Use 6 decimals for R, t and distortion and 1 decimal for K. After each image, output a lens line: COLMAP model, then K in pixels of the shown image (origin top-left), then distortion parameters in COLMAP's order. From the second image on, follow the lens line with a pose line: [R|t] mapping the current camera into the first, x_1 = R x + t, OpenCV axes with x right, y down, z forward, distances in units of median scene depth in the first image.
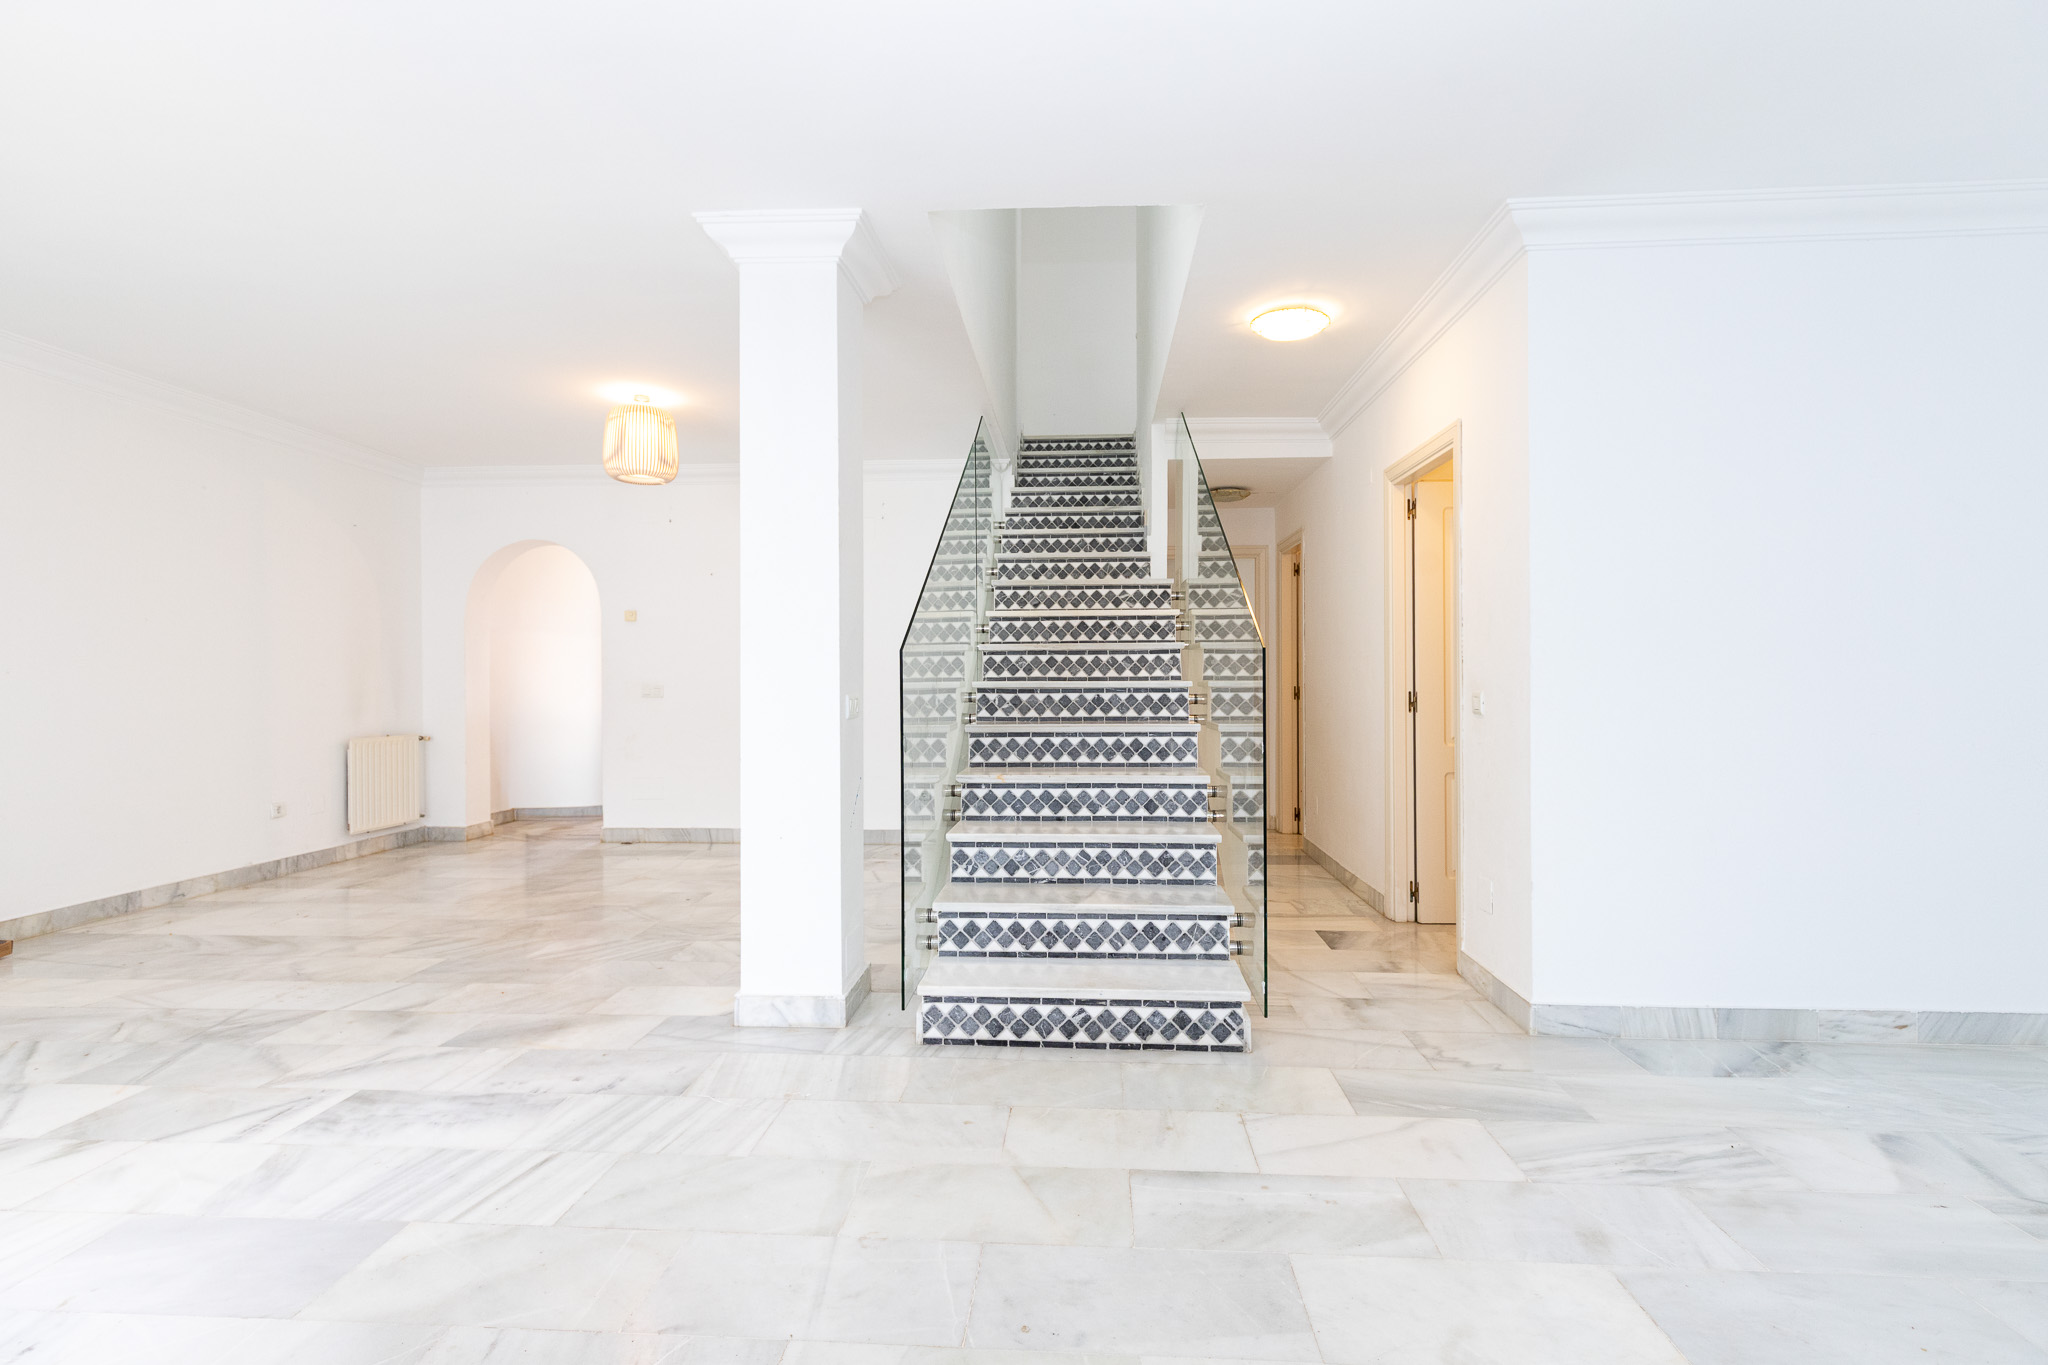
lens RADIAL K [[950.7, 0, 1044.6], [0, 950.7, 678.7], [0, 0, 1]] dist [0.009072, -0.002960]
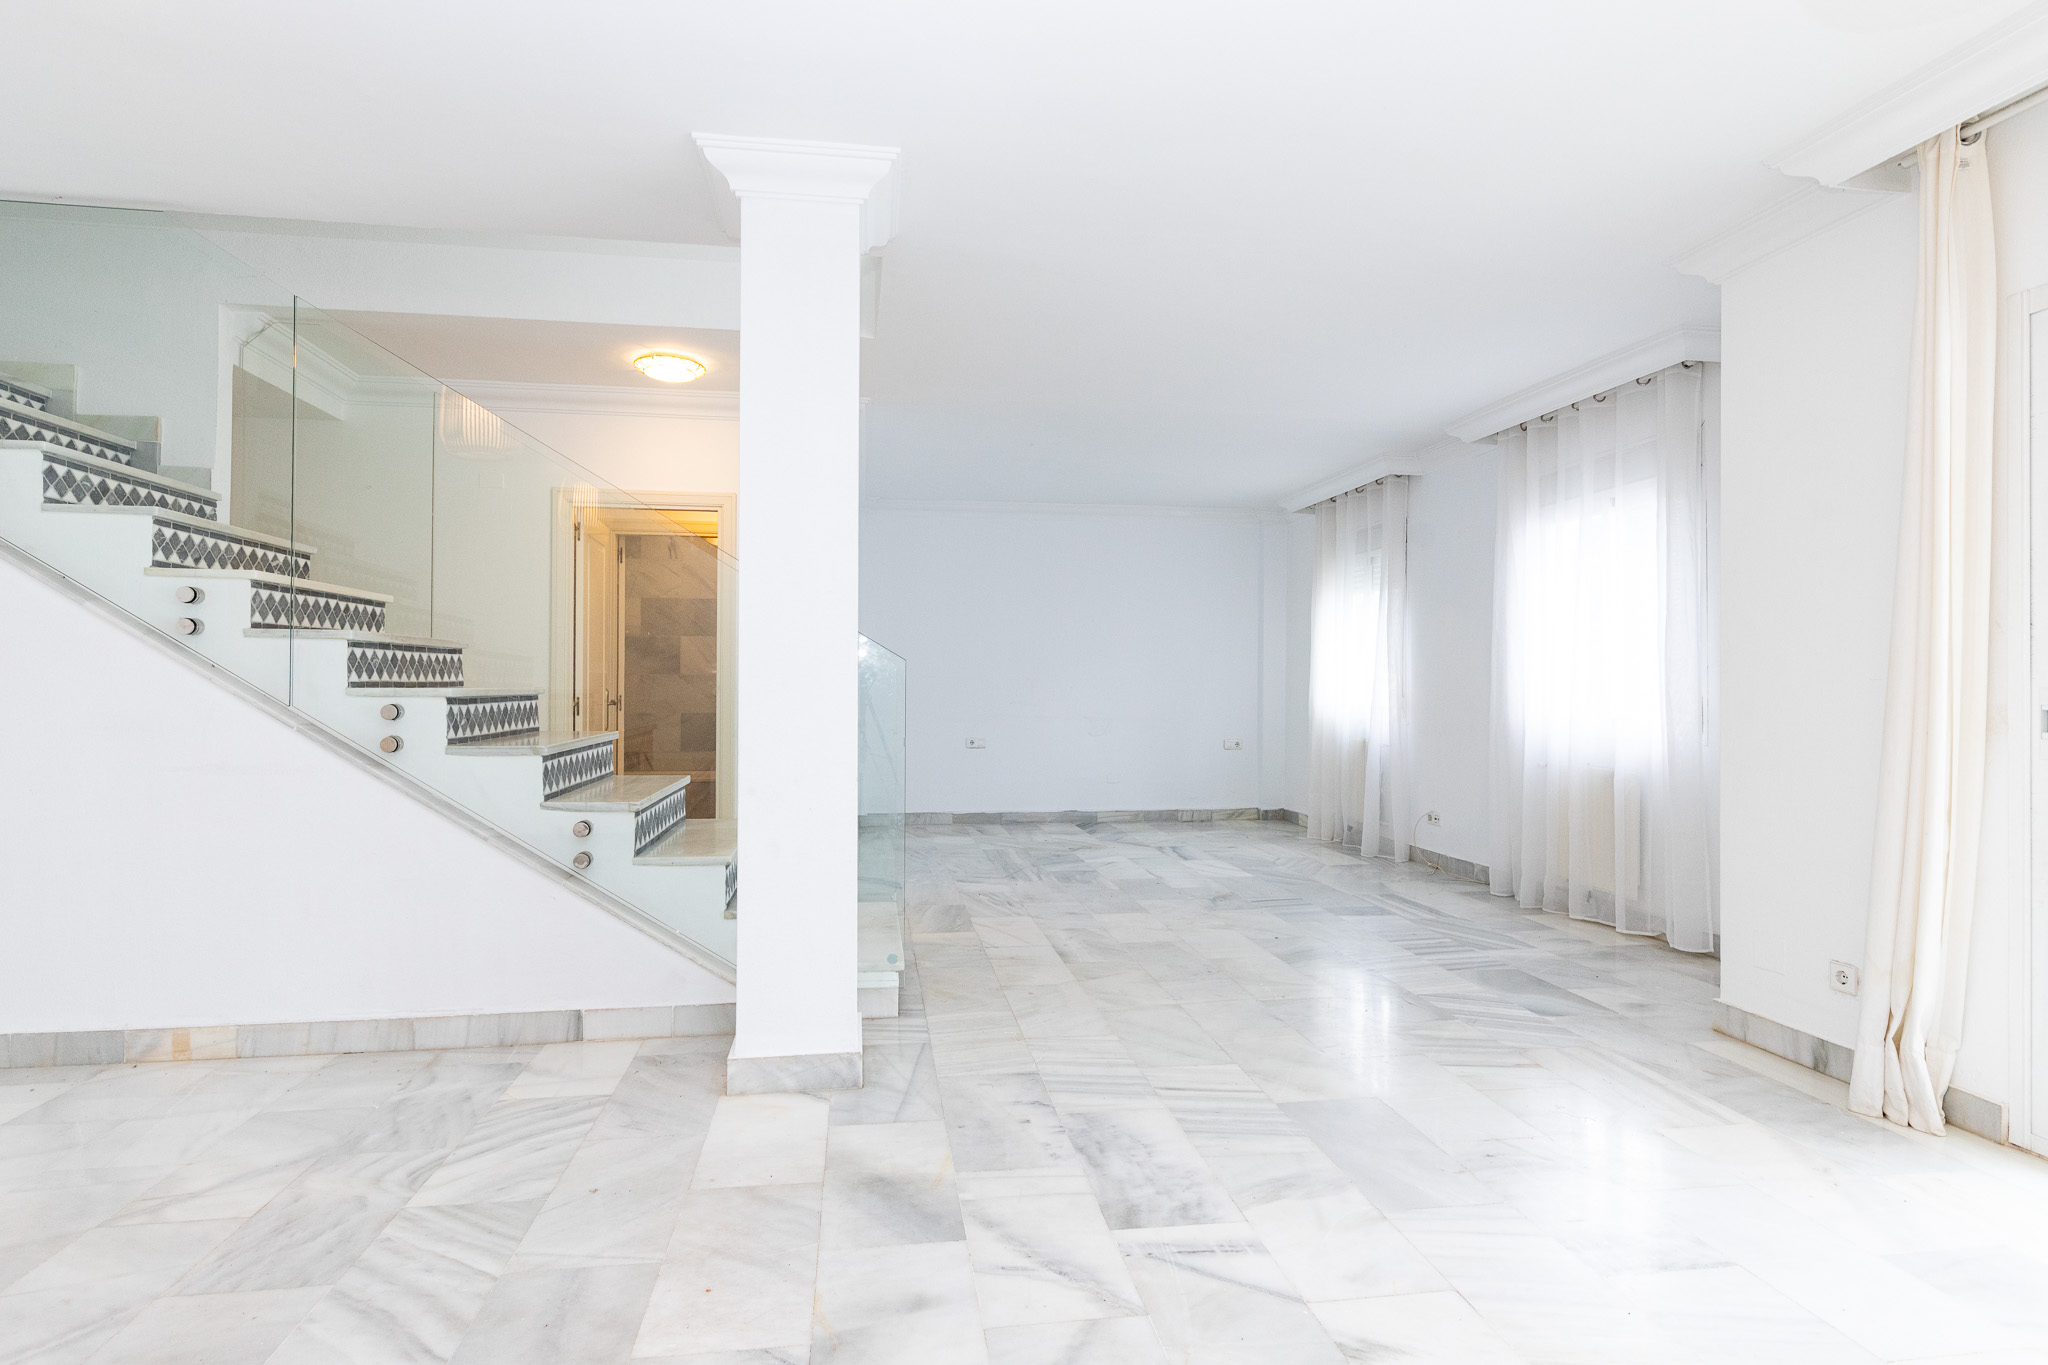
lens RADIAL K [[1042.4, 0, 1029.2], [0, 1042.4, 668.6], [0, 0, 1]] dist [0.002038, -0.001105]
pose [[-0.210781, 0.017645, 0.977374, -1.318485], [-0.004850, 0.999806, -0.019096, 0.002291], [-0.977521, -0.008765, -0.210654, 1.079351]]
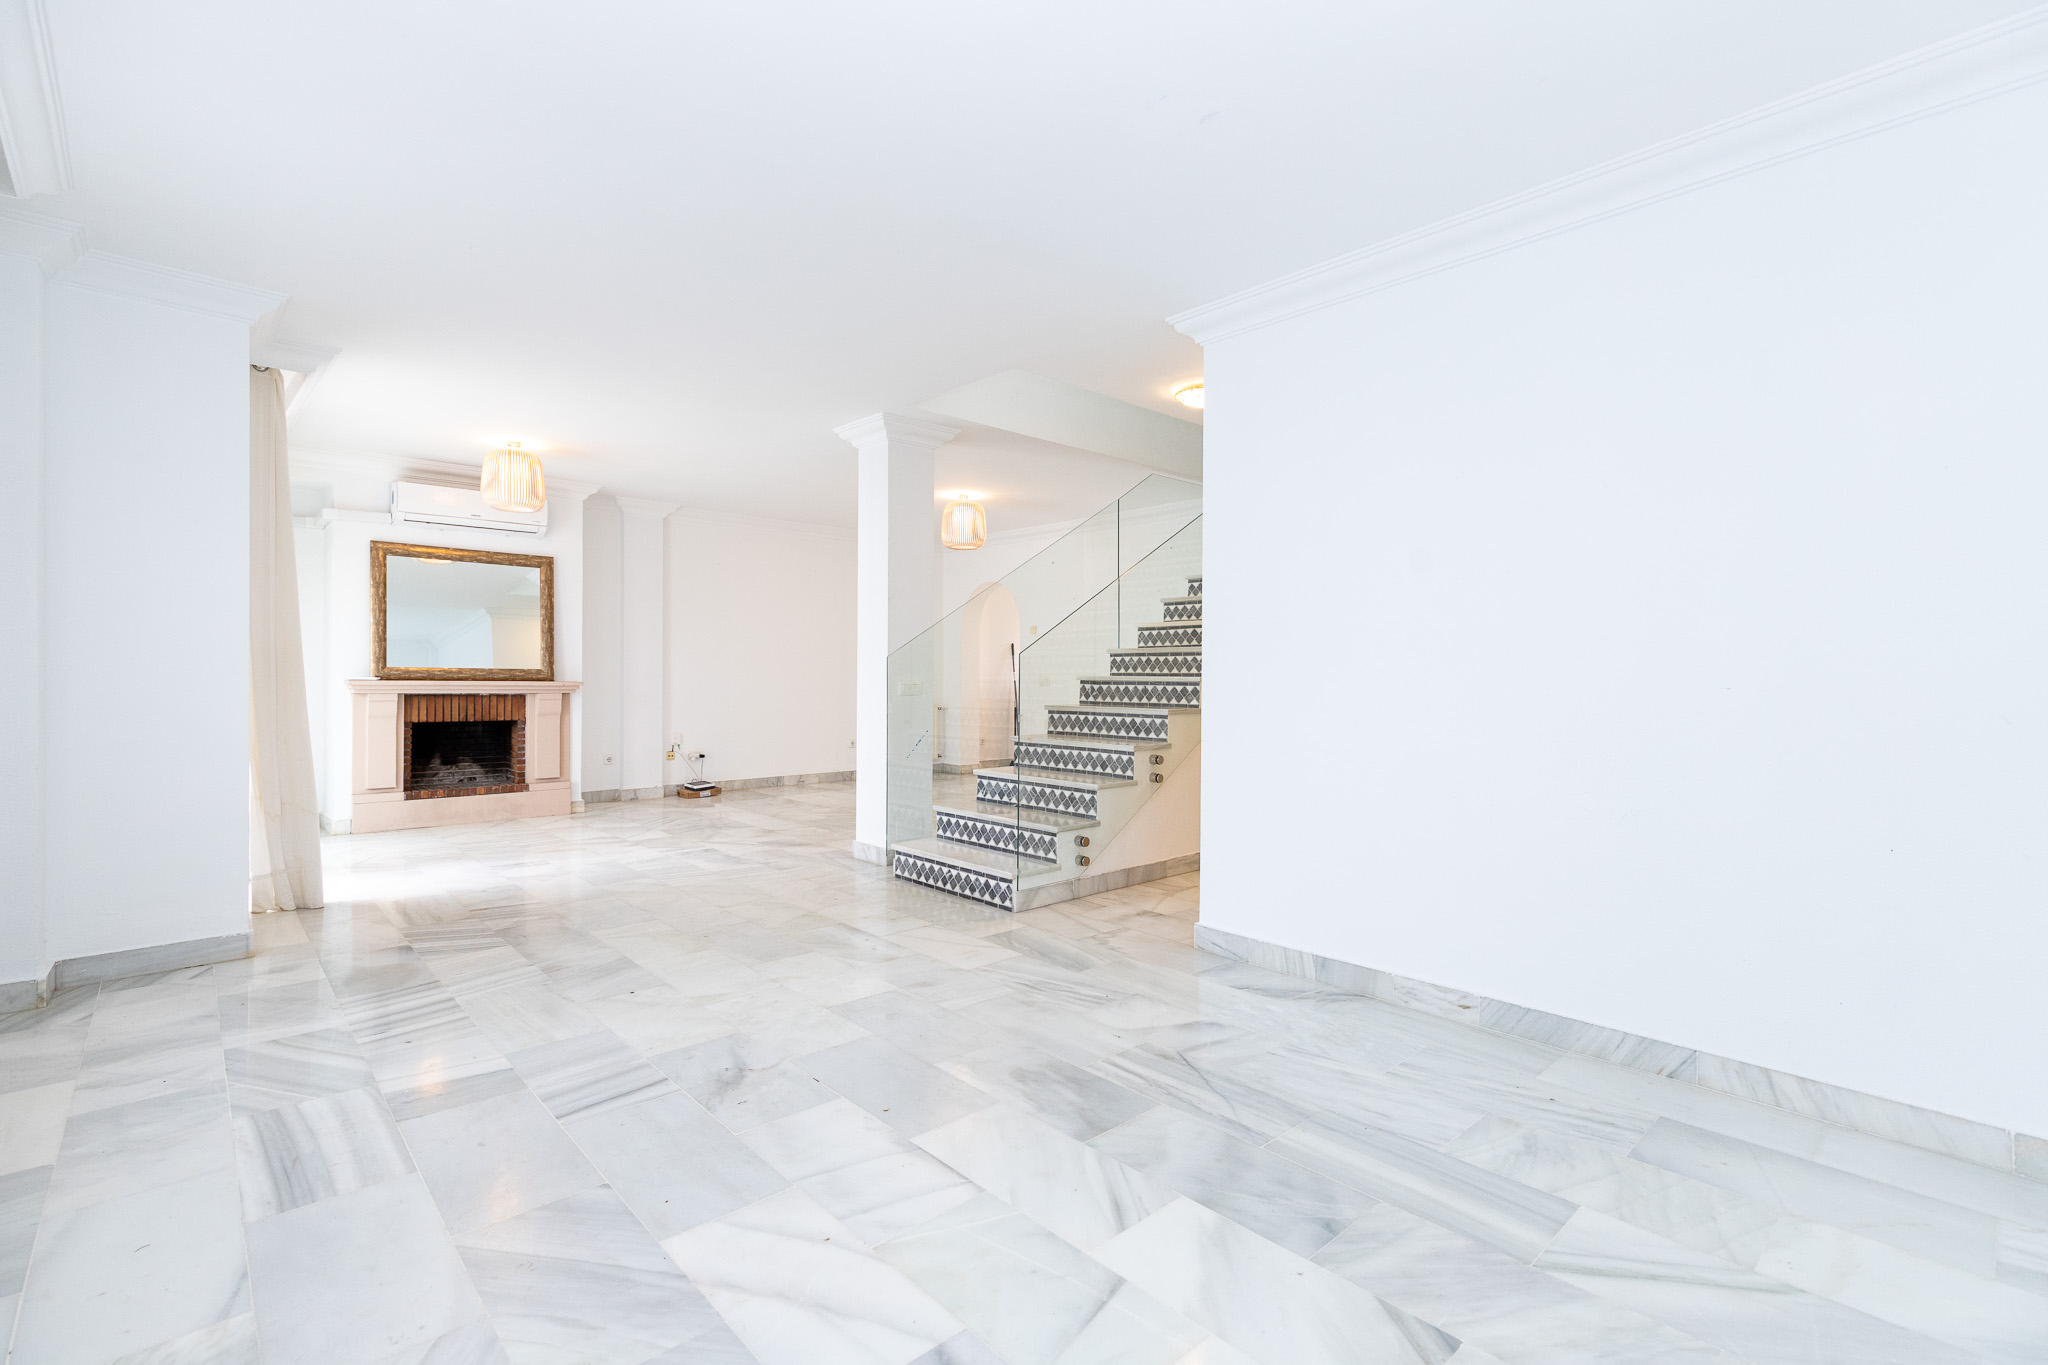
lens RADIAL K [[950.7, 0, 1034.0], [0, 950.7, 682.4], [0, 0, 1]] dist [0.009072, -0.002960]
pose [[0.714533, 0.014400, -0.699454, 1.266846], [-0.007899, 0.999890, 0.012516, -0.006098], [0.699558, -0.003419, 0.714568, -0.089974]]
